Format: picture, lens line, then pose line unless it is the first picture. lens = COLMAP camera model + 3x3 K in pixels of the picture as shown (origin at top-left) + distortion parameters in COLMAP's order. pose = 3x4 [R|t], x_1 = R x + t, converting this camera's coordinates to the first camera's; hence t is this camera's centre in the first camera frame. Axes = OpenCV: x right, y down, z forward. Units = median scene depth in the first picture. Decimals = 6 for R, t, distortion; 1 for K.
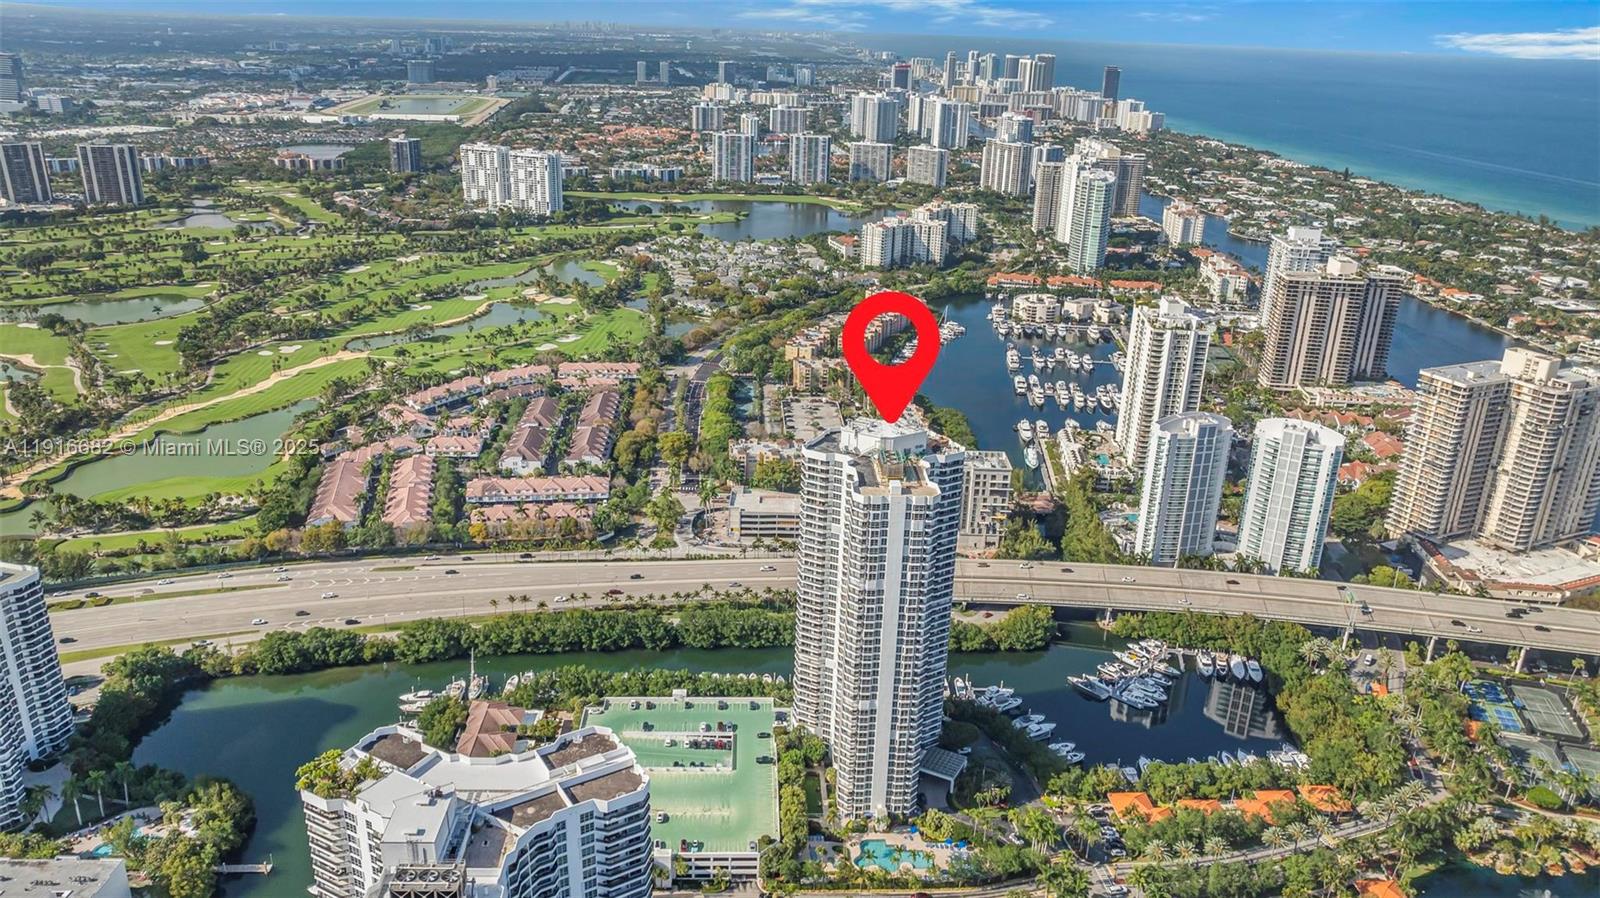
lens RADIAL K [[1148.8, 0, 795.2], [0, 1148.8, 450.5], [0, 0, 1]] dist [-0.026694, -0.000786]
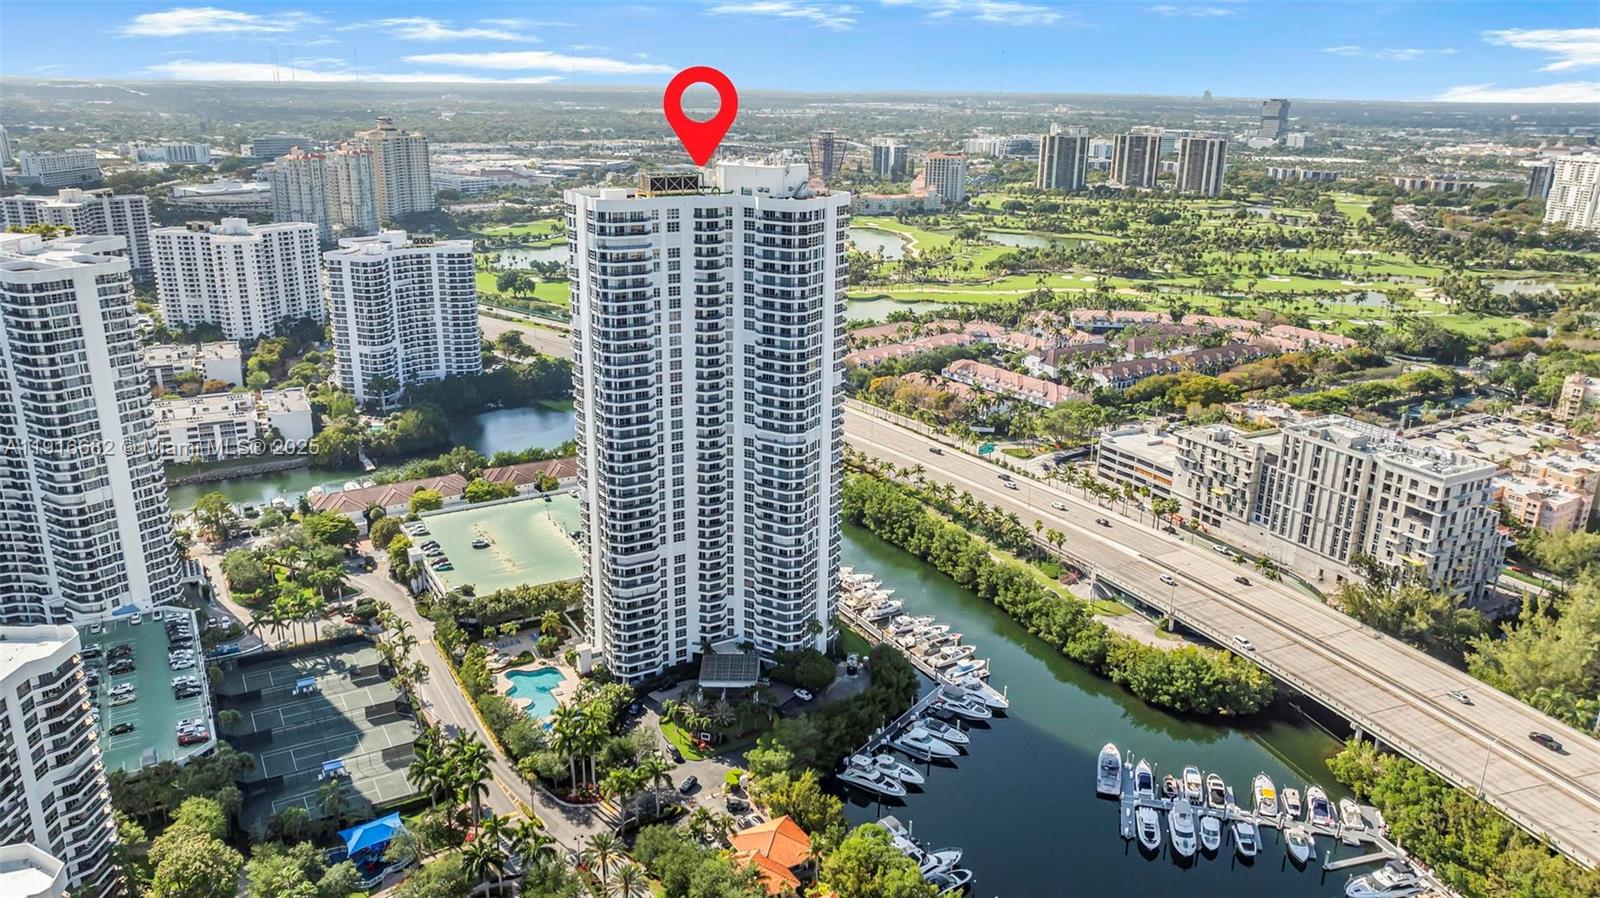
lens RADIAL K [[1148.8, 0, 806.3], [0, 1148.8, 450.6], [0, 0, 1]] dist [-0.026694, -0.000786]
pose [[0.468499, 0.250997, -0.847059, 0.497431], [-0.318829, 0.942215, 0.102853, 0.045046], [0.823928, 0.221881, 0.521452, 0.461511]]
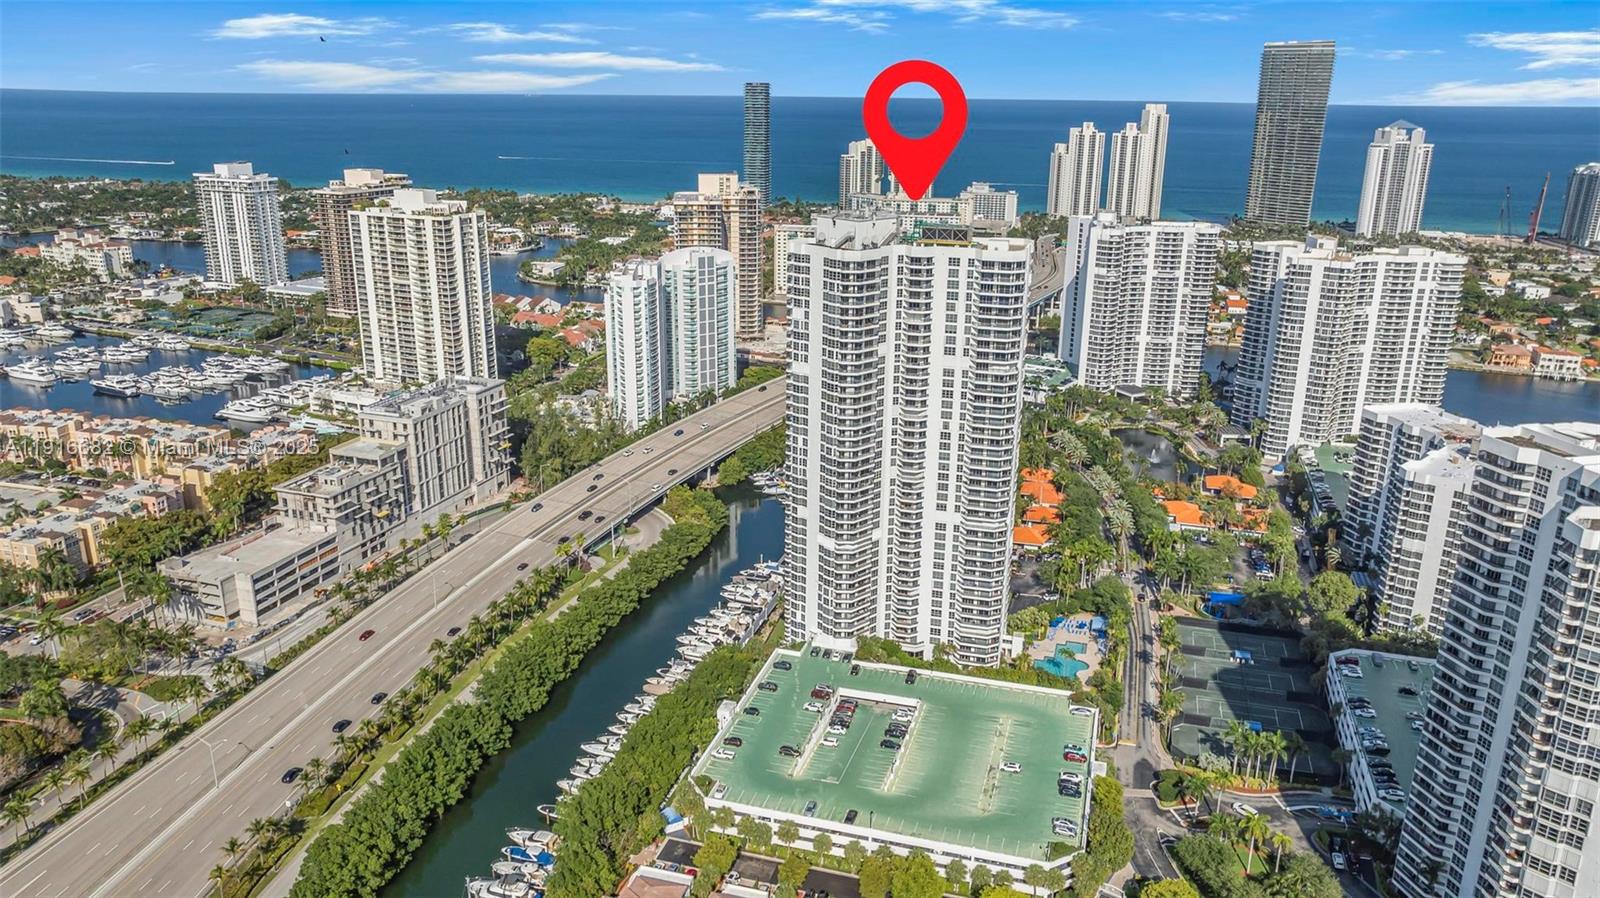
lens RADIAL K [[1148.8, 0, 806.0], [0, 1148.8, 453.3], [0, 0, 1]] dist [-0.026694, -0.000786]
pose [[0.321162, -0.311375, 0.894372, -0.467355], [0.331289, 0.921671, 0.201916, -0.028332], [-0.887188, 0.231448, 0.399161, 0.504265]]
